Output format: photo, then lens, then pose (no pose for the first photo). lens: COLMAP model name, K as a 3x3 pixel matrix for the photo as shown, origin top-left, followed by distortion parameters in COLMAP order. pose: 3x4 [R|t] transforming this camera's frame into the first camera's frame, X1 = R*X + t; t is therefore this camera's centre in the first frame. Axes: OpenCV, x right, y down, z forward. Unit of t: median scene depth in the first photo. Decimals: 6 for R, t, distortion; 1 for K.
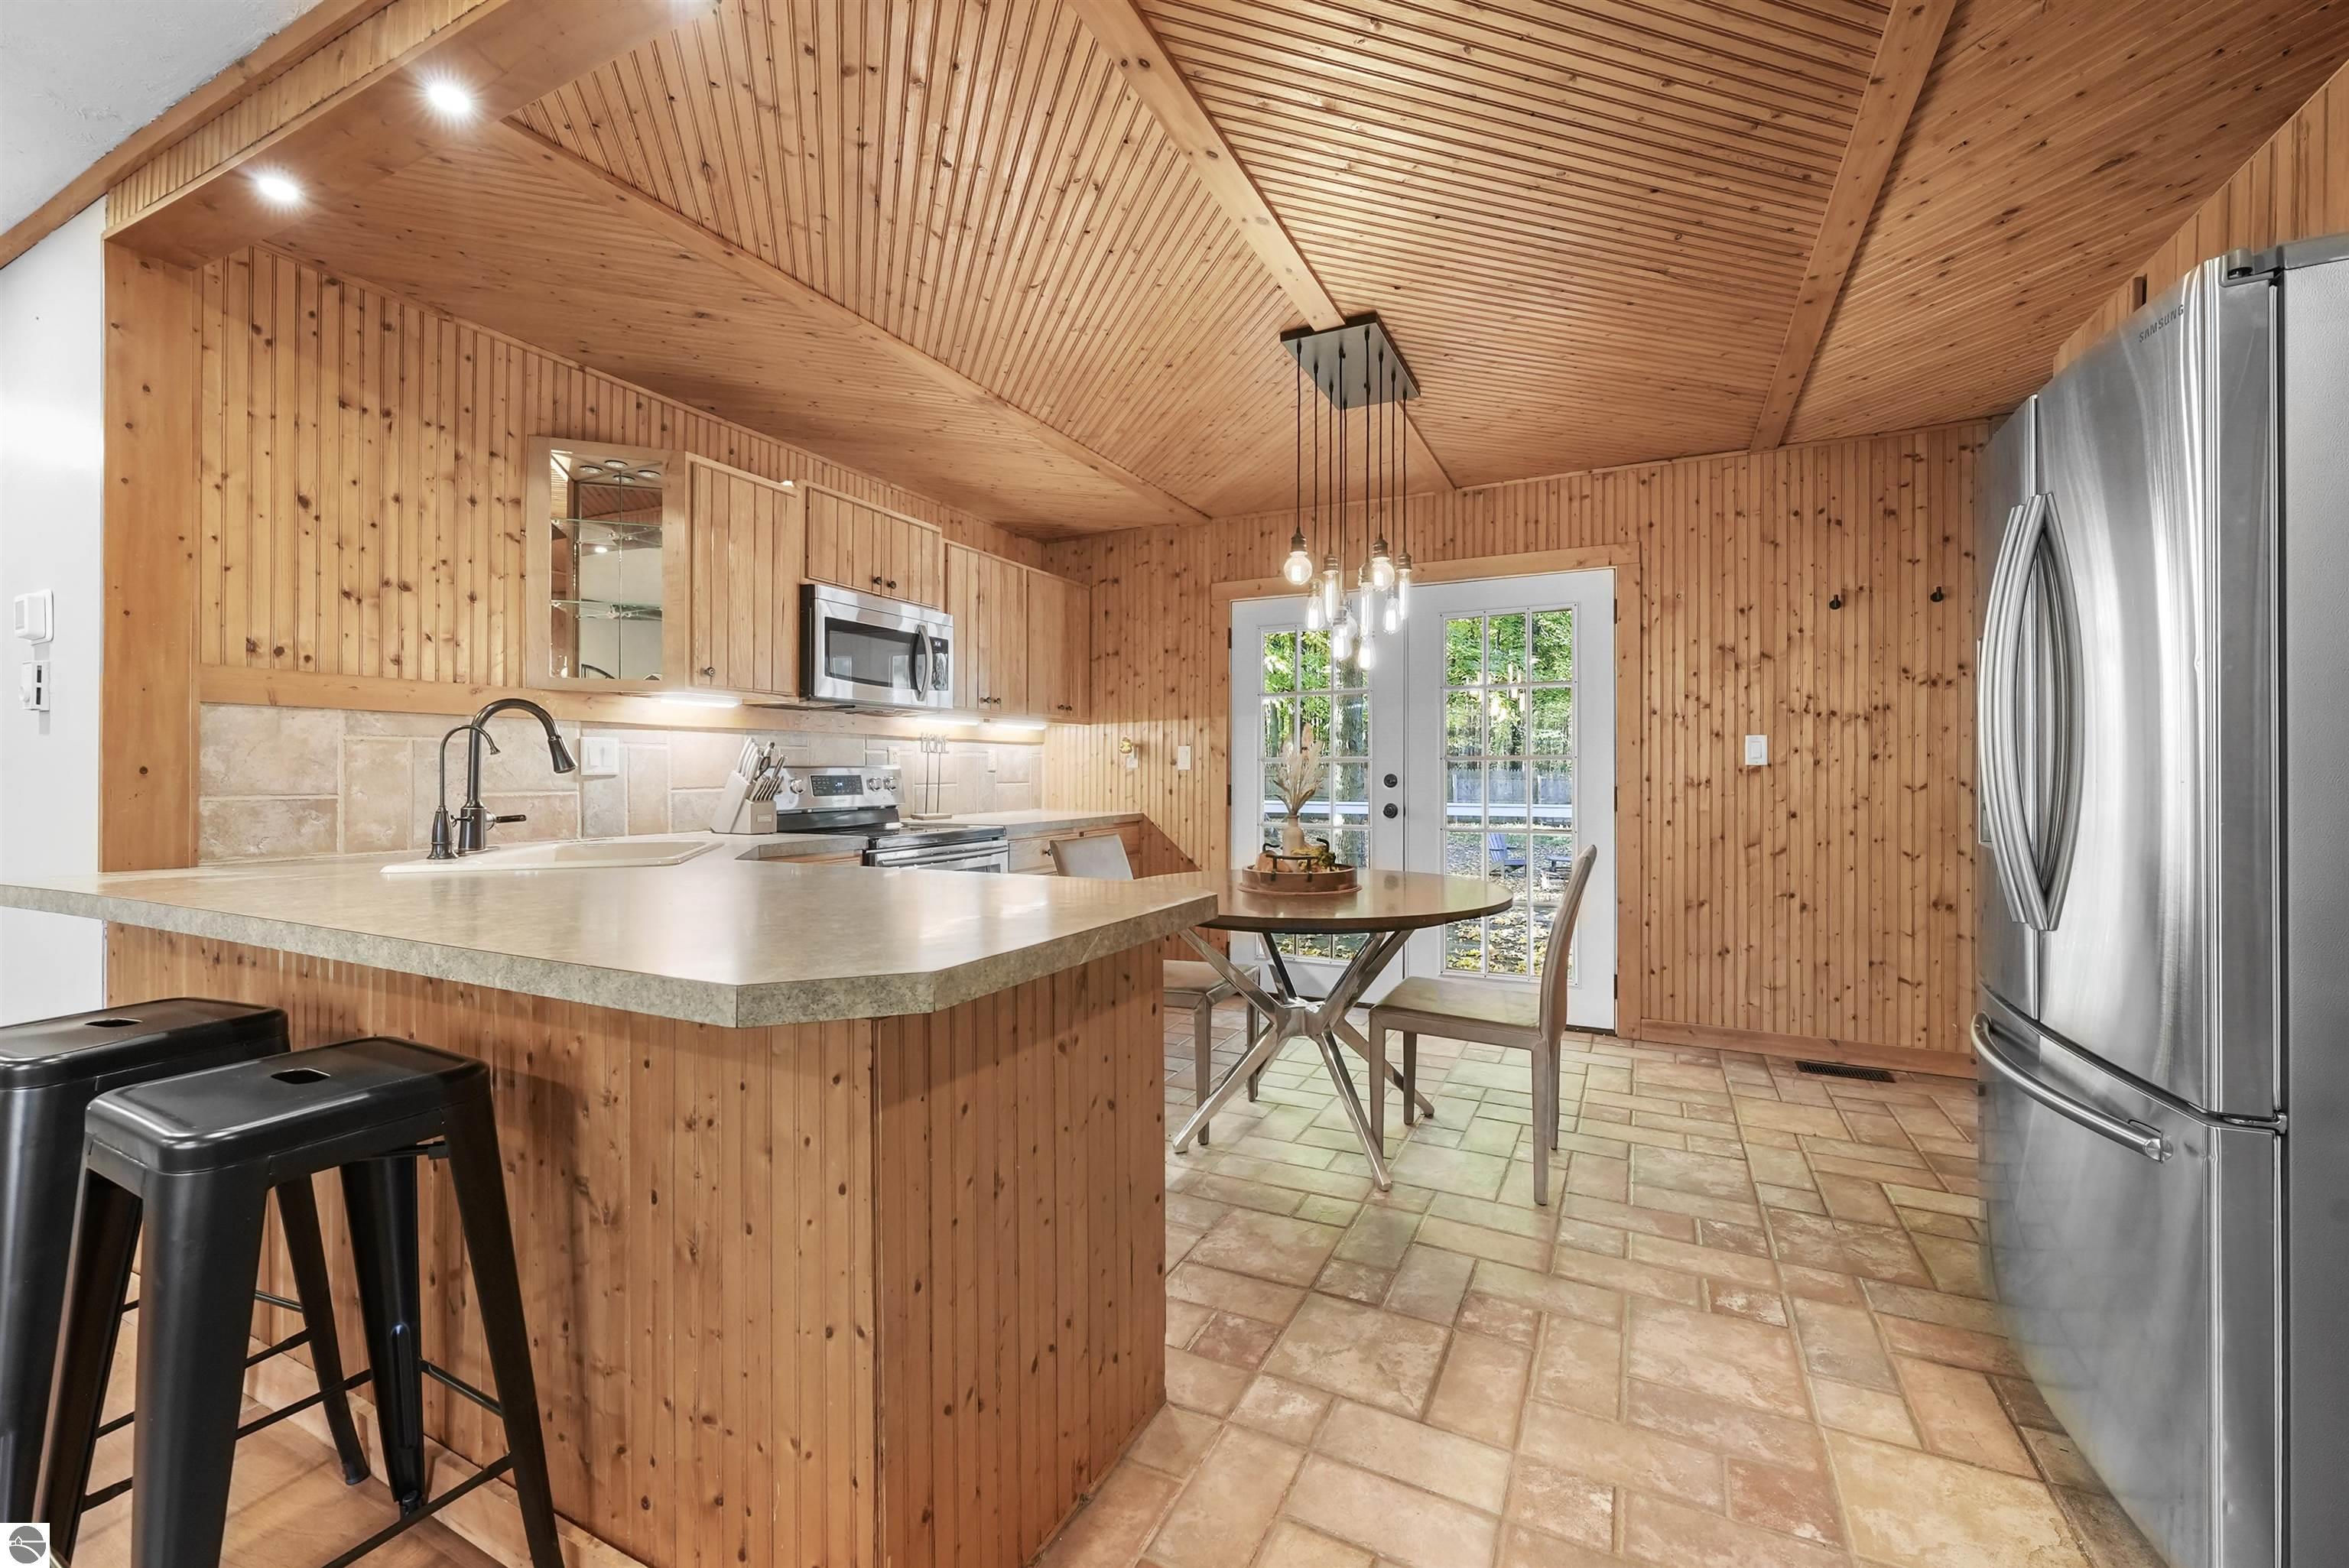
lens RADIAL K [[946.8, 0, 1188.5], [0, 946.8, 774.0], [0, 0, 1]] dist [-0.002148, 0.001688]
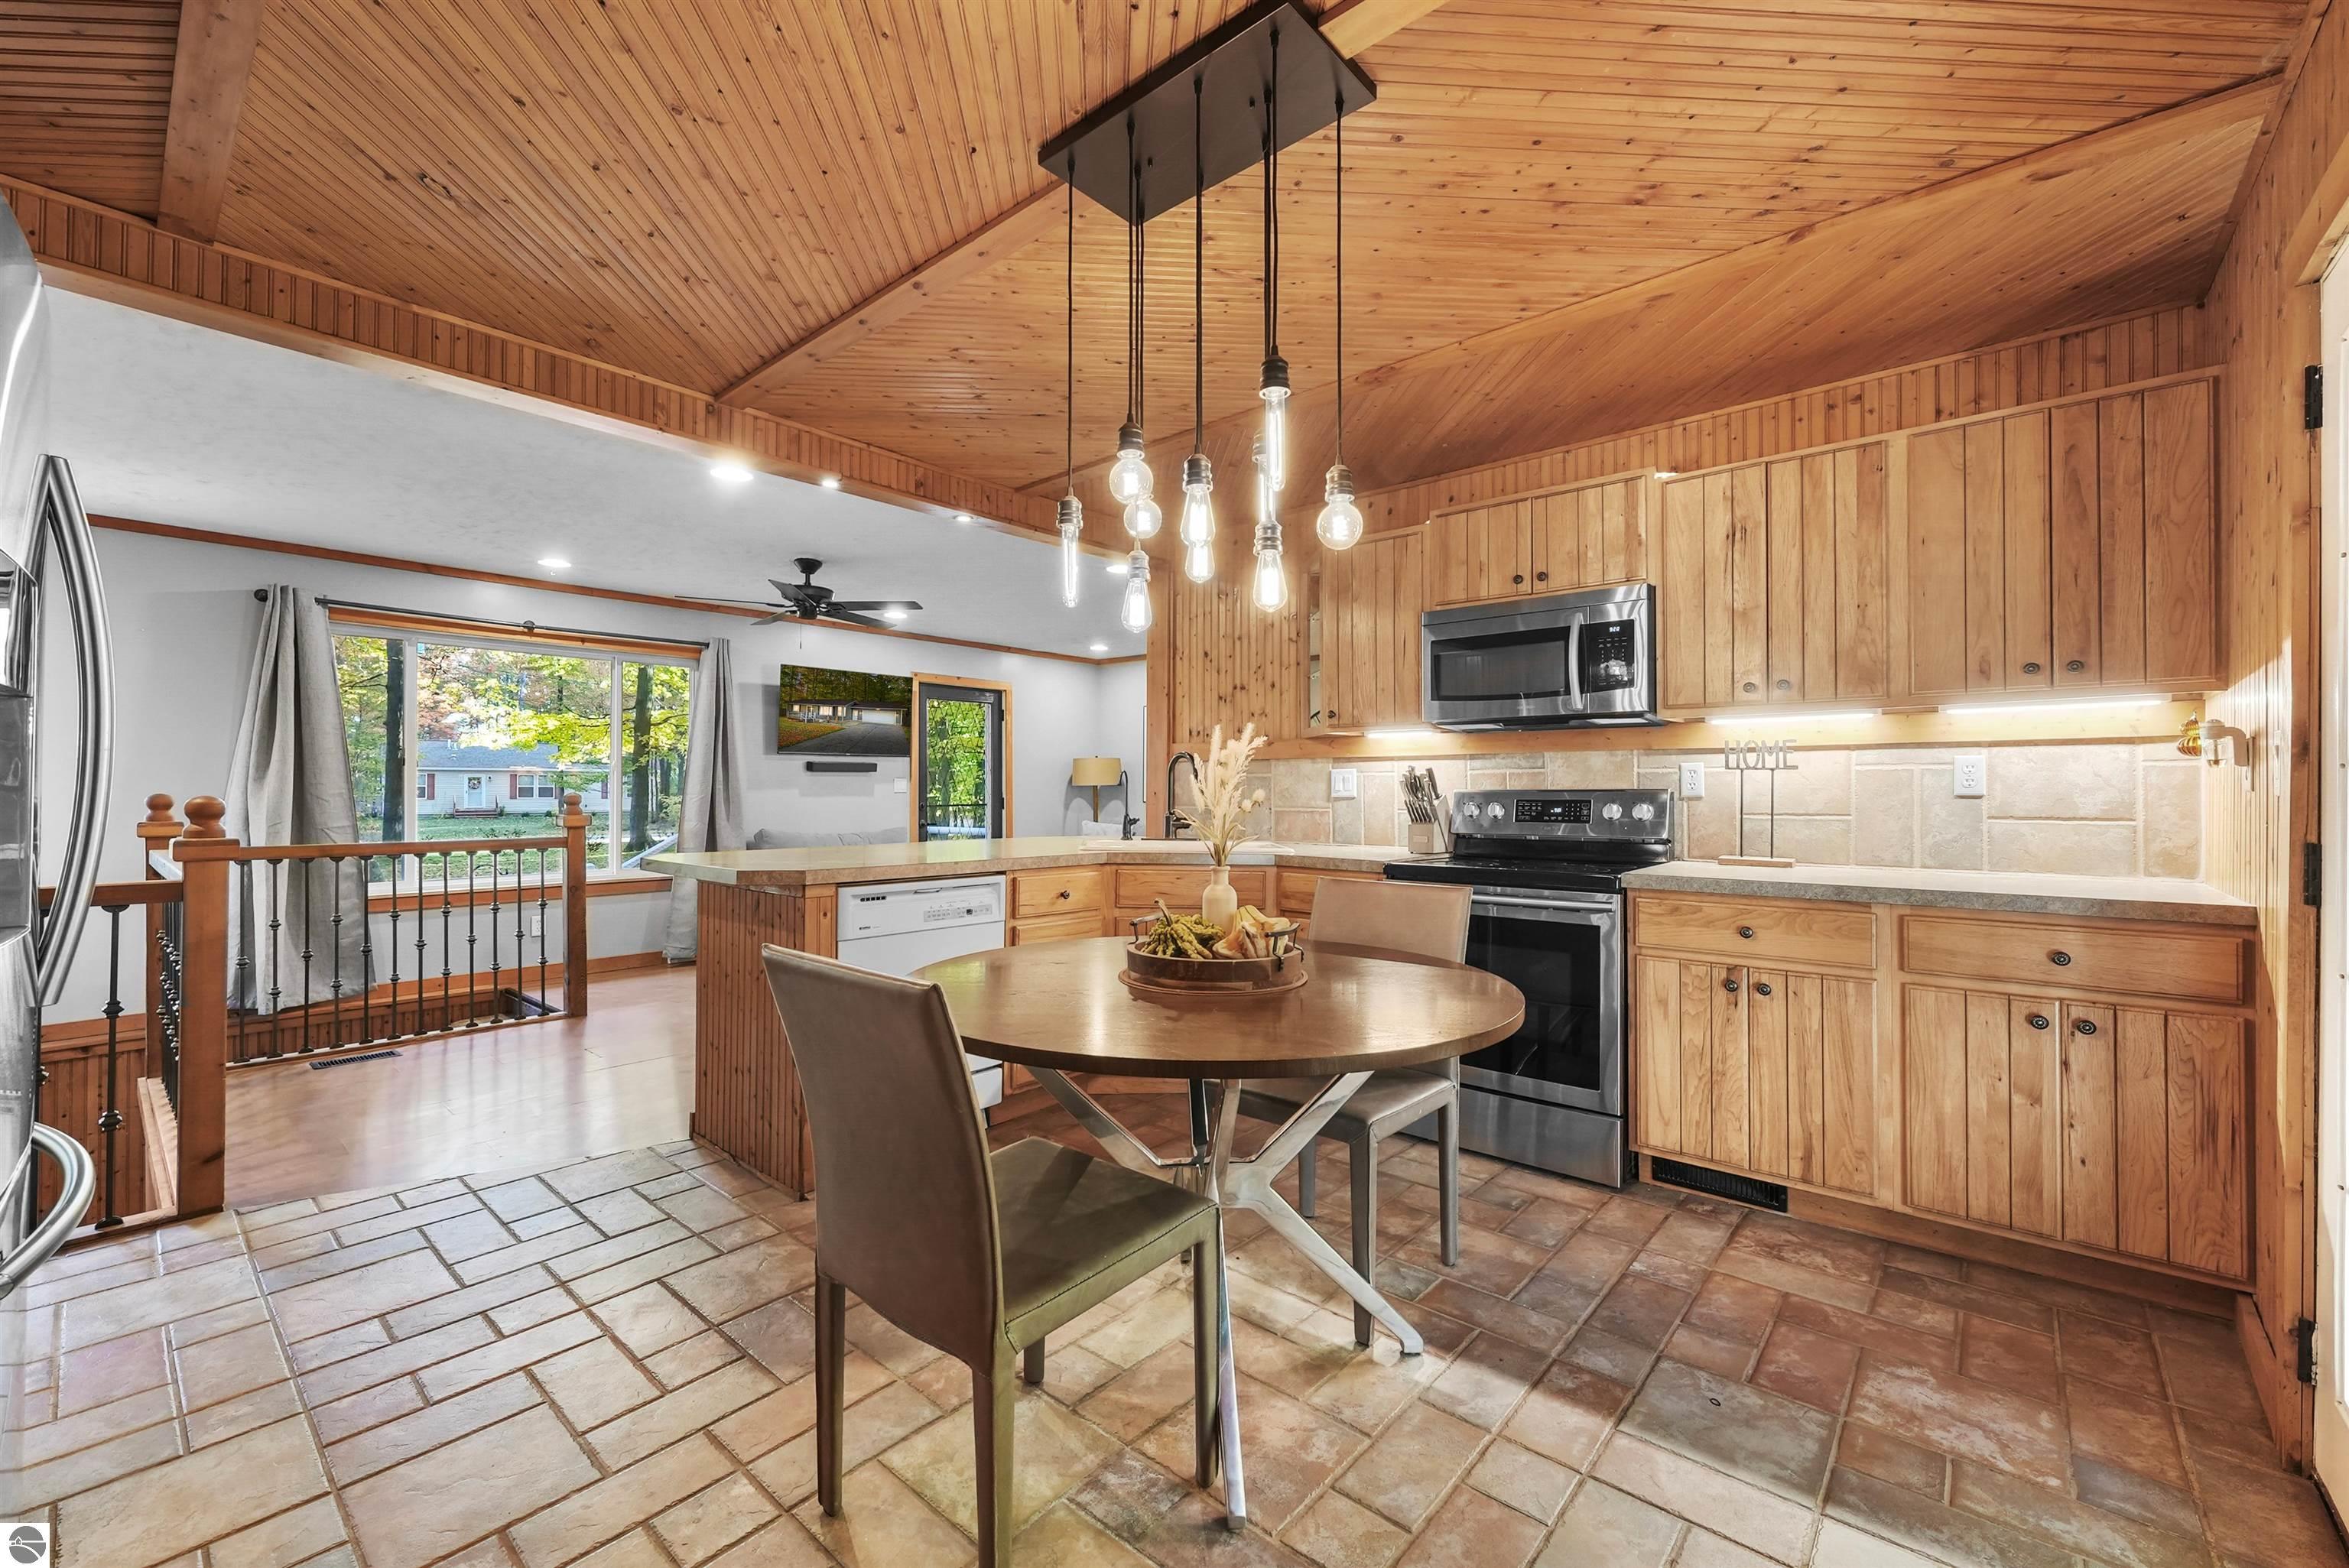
lens RADIAL K [[946.8, 0, 1169.8], [0, 946.8, 785.9], [0, 0, 1]] dist [-0.002148, 0.001688]
pose [[-0.261979, -0.004230, -0.965064, 0.596211], [-0.003118, 0.999989, -0.003536, -0.007657], [0.965069, 0.002082, -0.261989, 0.904039]]
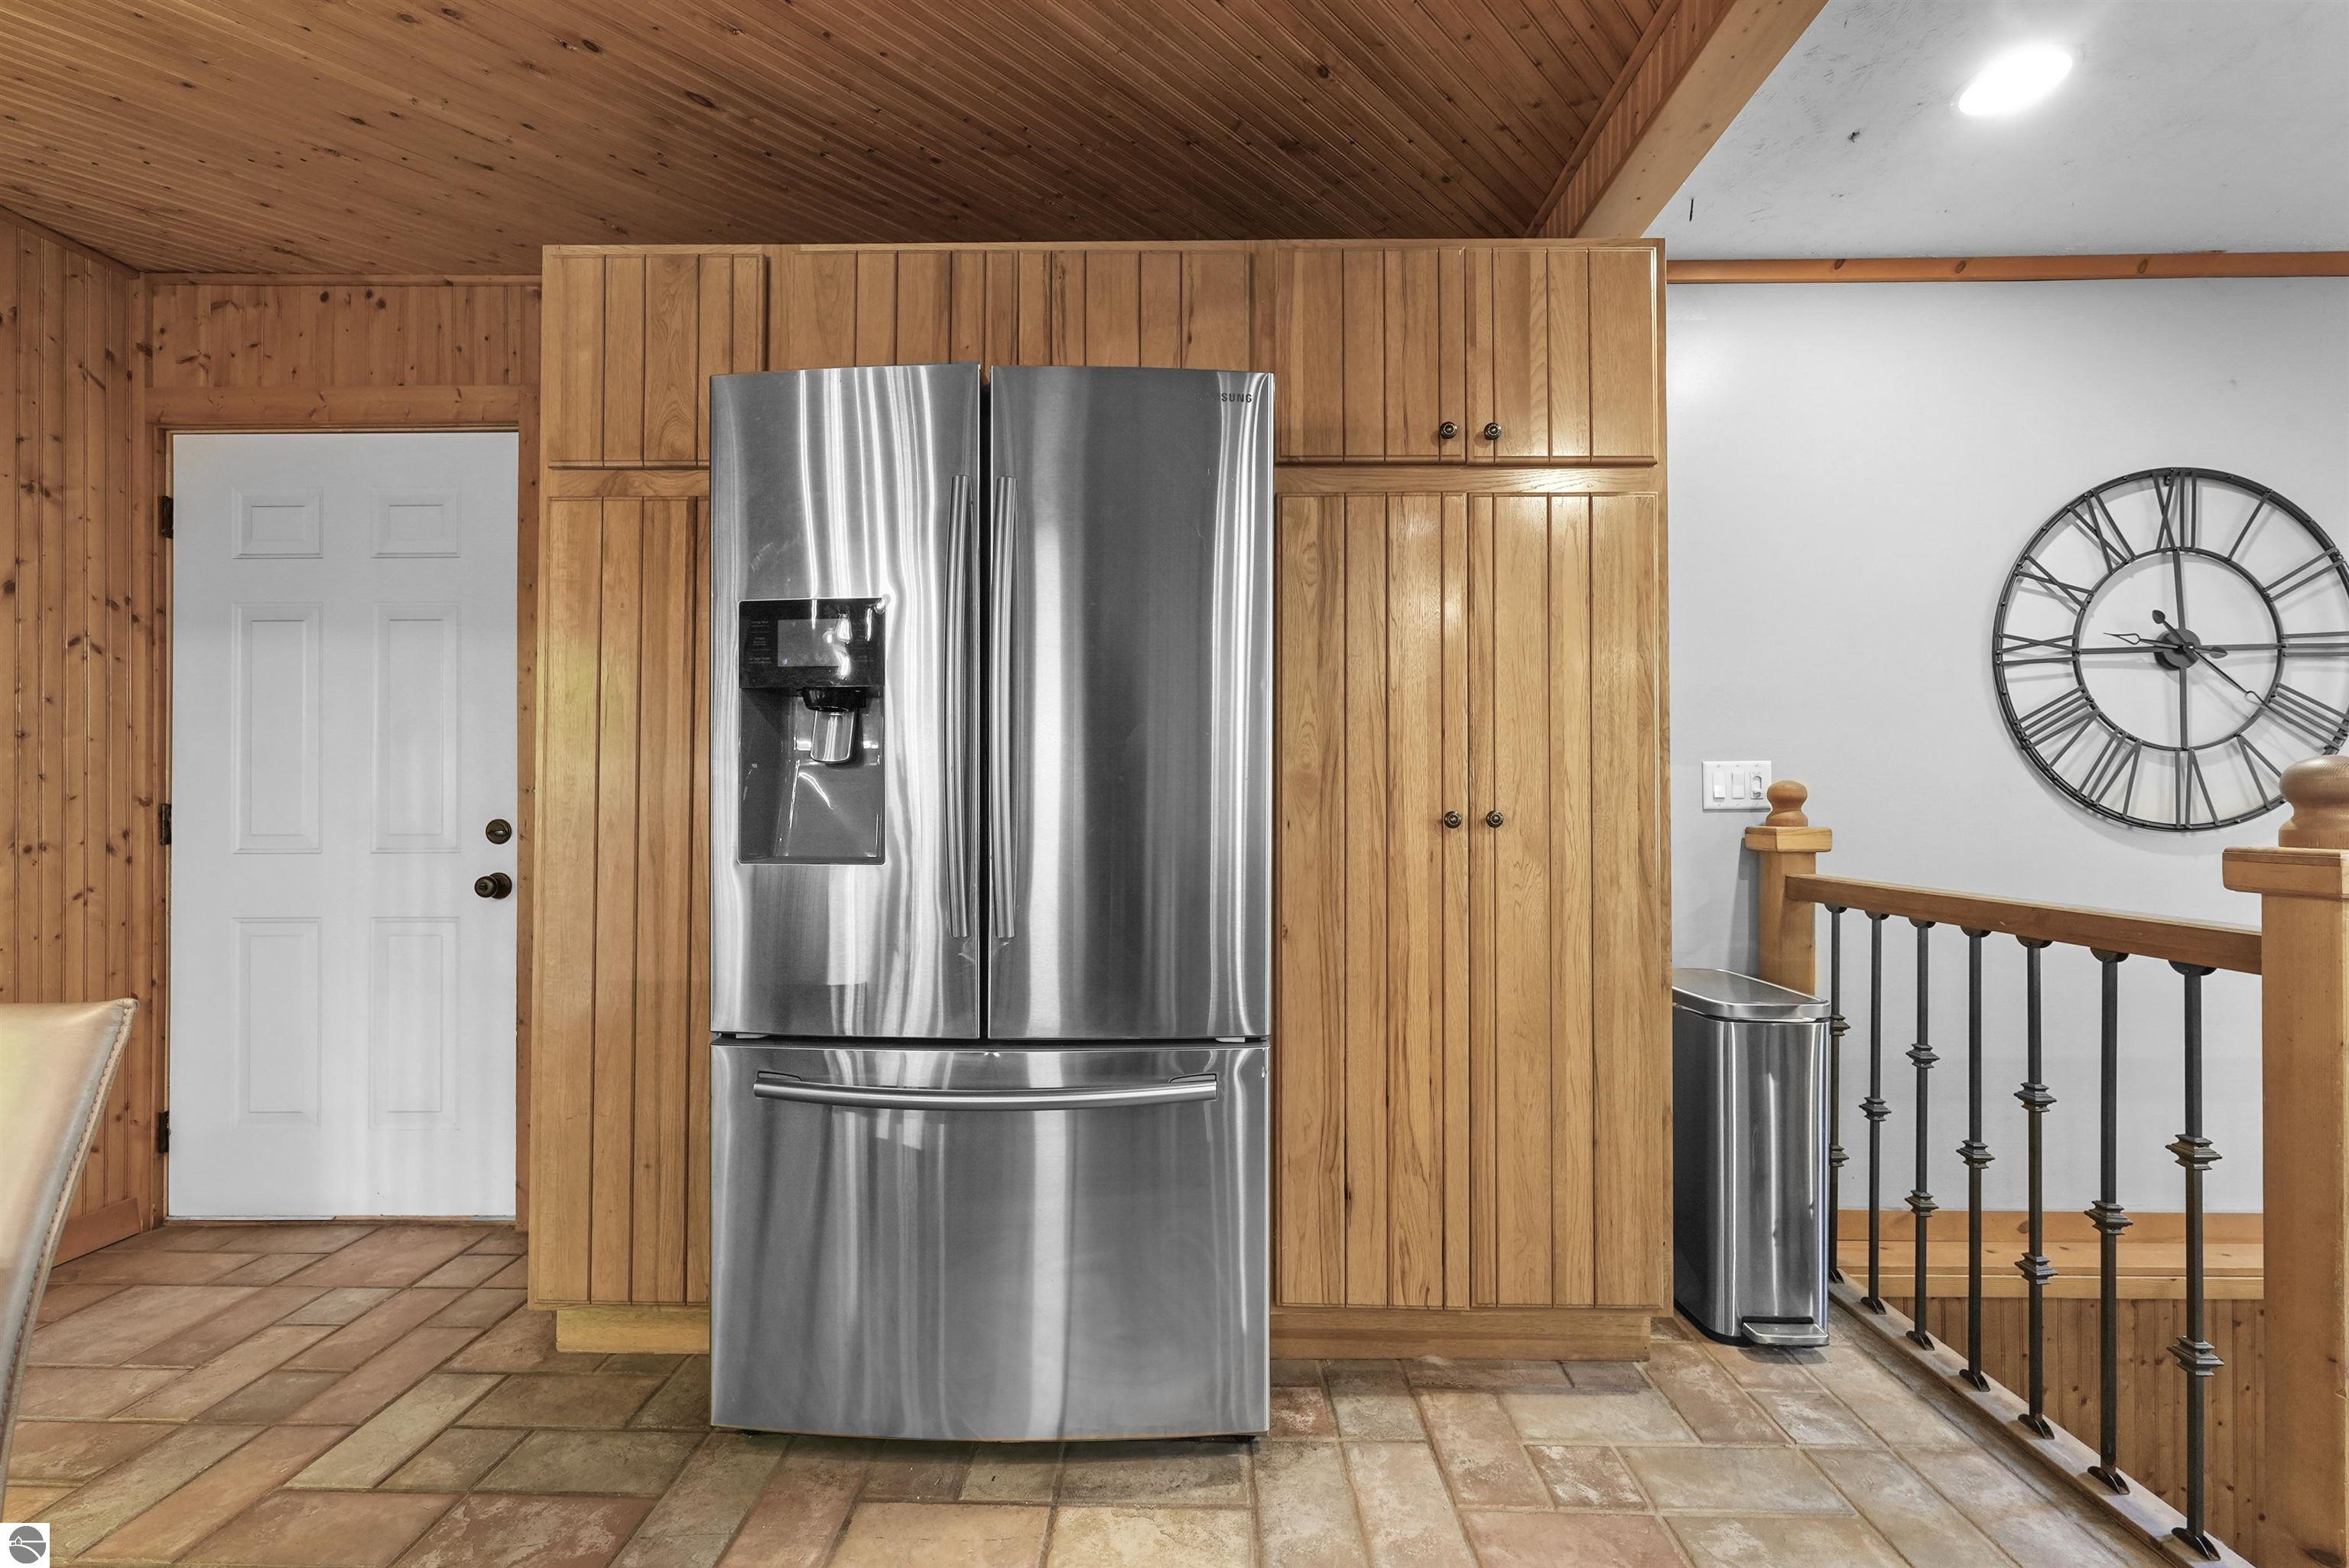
lens RADIAL K [[946.8, 0, 1165.8], [0, 946.8, 792.5], [0, 0, 1]] dist [-0.002148, 0.001688]
pose [[-0.418922, 0.016219, 0.907878, -0.012893], [0.005130, 0.999867, -0.015495, 0.015310], [-0.908008, -0.001834, -0.418949, 0.527470]]
